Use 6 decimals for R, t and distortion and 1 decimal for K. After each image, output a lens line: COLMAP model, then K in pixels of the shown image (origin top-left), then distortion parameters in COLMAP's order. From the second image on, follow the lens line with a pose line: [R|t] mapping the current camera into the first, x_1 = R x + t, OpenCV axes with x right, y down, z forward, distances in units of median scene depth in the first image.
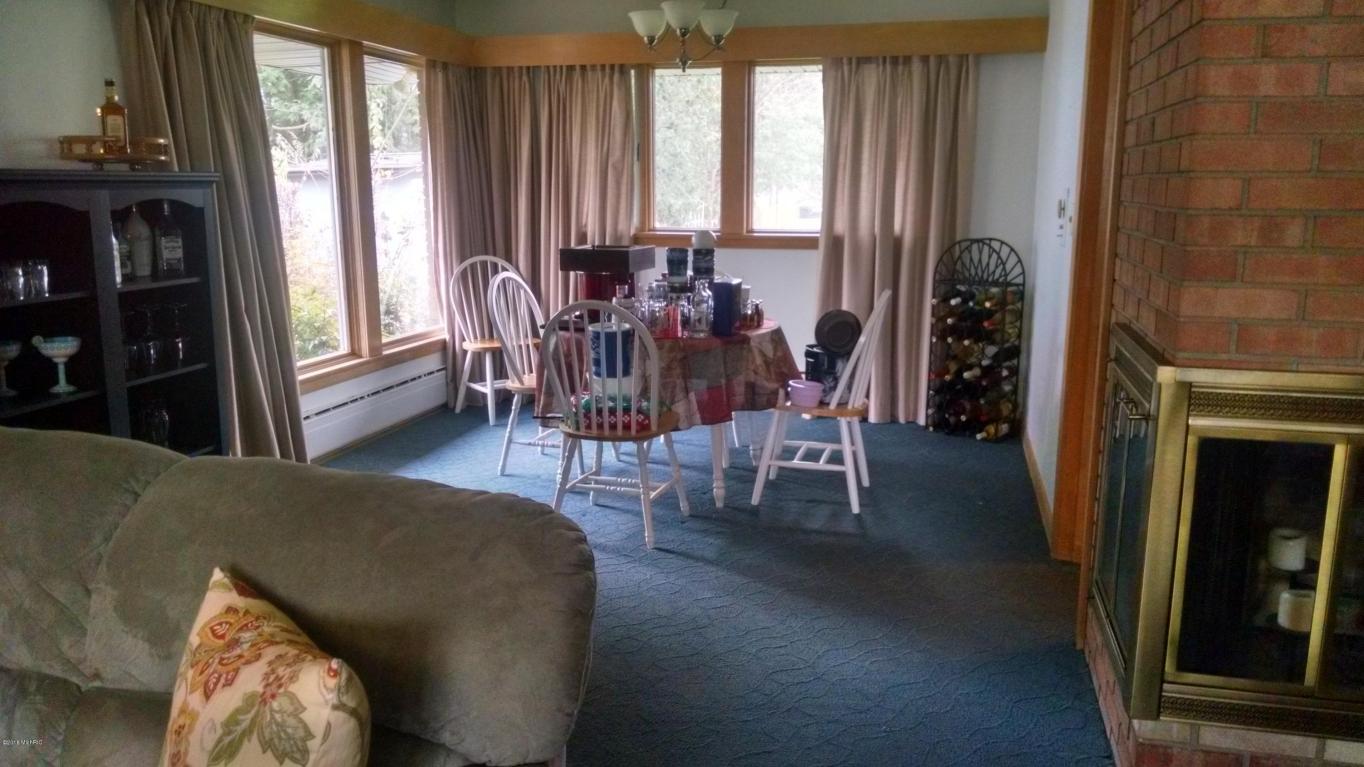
lens RADIAL K [[1023.1, 0, 670.7], [0, 1023.1, 384.6], [0, 0, 1]] dist [0.040669, -0.090647]
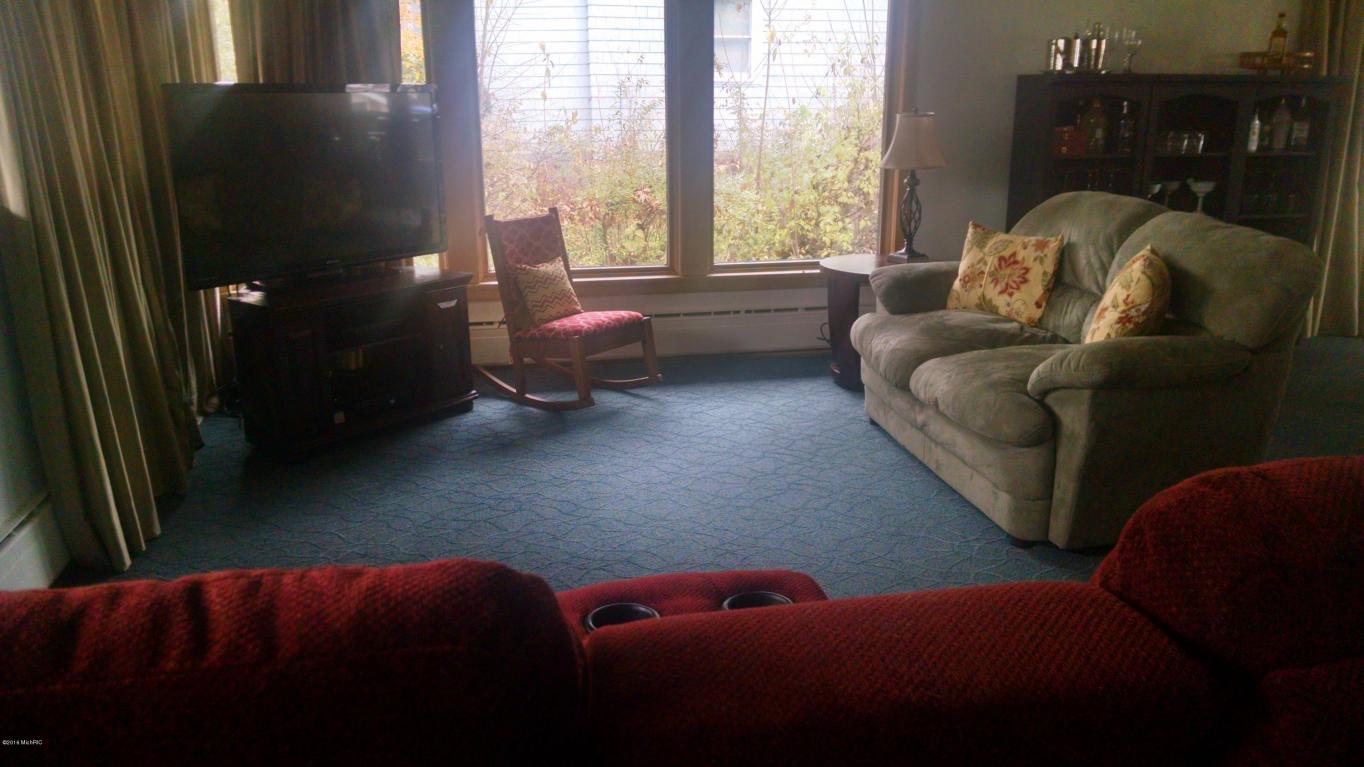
lens RADIAL K [[1023.1, 0, 670.7], [0, 1023.1, 384.6], [0, 0, 1]] dist [0.040669, -0.090647]
pose [[0.419084, 0.247445, -0.873579, 0.291312], [-0.172094, 0.966354, 0.191165, 0.053431], [0.891489, 0.070224, 0.447567, -0.239071]]
